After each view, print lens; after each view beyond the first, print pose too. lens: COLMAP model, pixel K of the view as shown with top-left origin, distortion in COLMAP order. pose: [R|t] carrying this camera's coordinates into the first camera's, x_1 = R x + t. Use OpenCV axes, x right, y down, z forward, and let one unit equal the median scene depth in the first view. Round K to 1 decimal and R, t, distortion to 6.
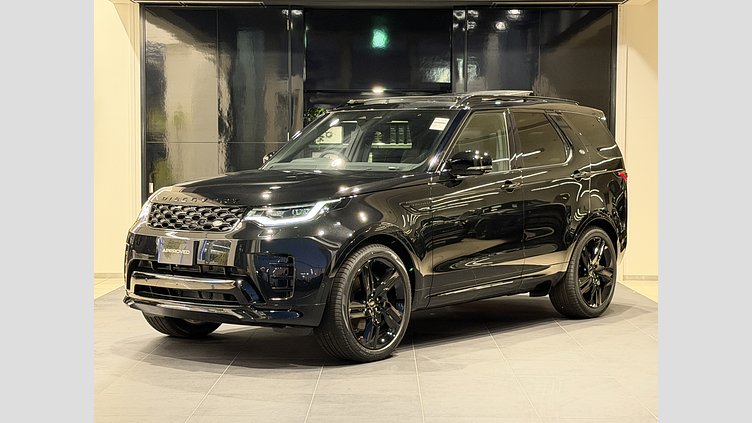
lens RADIAL K [[1581.9, 0, 376.0], [0, 1581.9, 211.5], [0, 0, 1]] dist [0.051690, 0.164831]
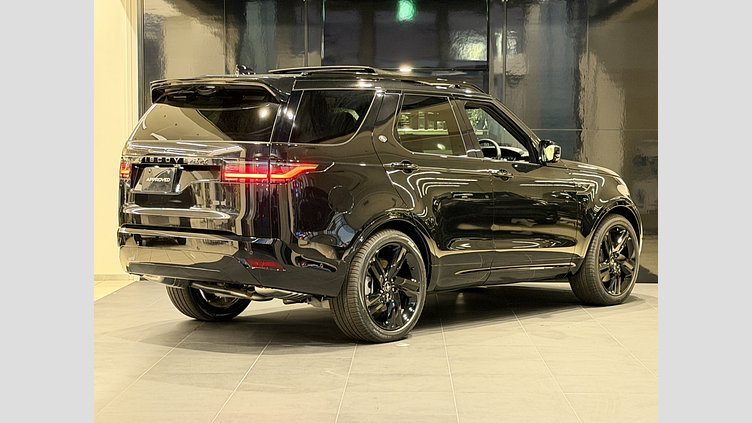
lens RADIAL K [[1845.0, 0, 376.0], [0, 1845.0, 211.5], [0, 0, 1]] dist [0.098122, 0.196761]
pose [[0.999867, 0.001115, -0.016251, 0.008227], [-0.001086, 0.999998, 0.001755, 0.006794], [0.016253, -0.001737, 0.999866, -0.158672]]
